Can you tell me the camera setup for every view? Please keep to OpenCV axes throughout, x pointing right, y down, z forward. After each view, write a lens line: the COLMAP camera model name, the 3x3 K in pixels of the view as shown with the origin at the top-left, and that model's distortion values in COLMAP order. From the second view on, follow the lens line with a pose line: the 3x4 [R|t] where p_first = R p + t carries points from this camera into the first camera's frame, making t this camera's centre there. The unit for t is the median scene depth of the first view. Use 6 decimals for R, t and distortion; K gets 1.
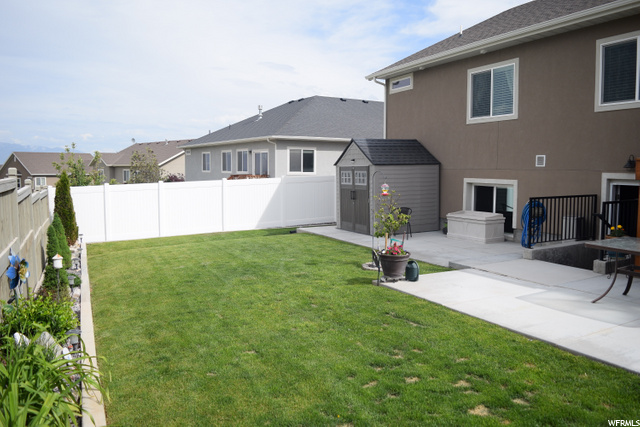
lens RADIAL K [[507.6, 0, 320.6], [0, 507.6, 205.6], [0, 0, 1]] dist [-0.079575, 0.003764]
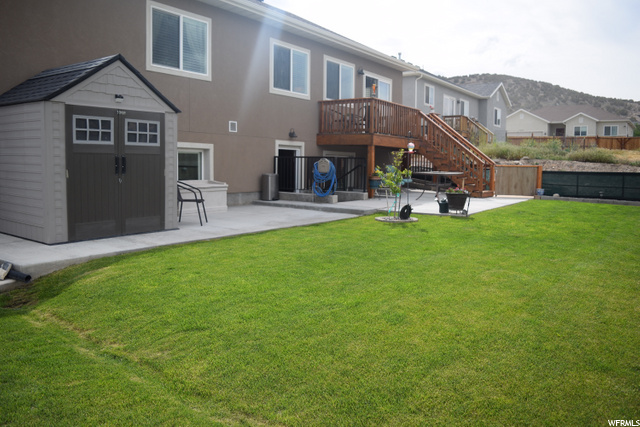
lens RADIAL K [[507.6, 0, 320.6], [0, 507.6, 205.6], [0, 0, 1]] dist [-0.079575, 0.003764]
pose [[-0.472391, -0.074005, 0.878277, -0.692034], [0.054179, 0.992146, 0.112741, -0.037179], [-0.879722, 0.100842, -0.464671, 1.517989]]
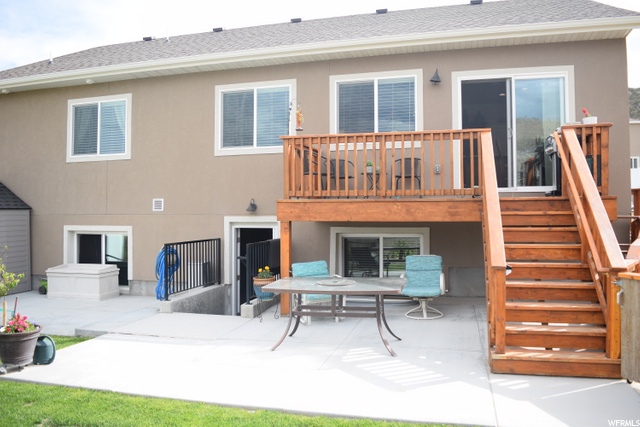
lens RADIAL K [[507.6, 0, 320.6], [0, 507.6, 205.6], [0, 0, 1]] dist [-0.079575, 0.003764]
pose [[0.670653, 0.011840, 0.741677, -0.061081], [0.061295, 0.995569, -0.071318, -0.002489], [-0.739234, 0.093291, 0.666956, 0.164438]]
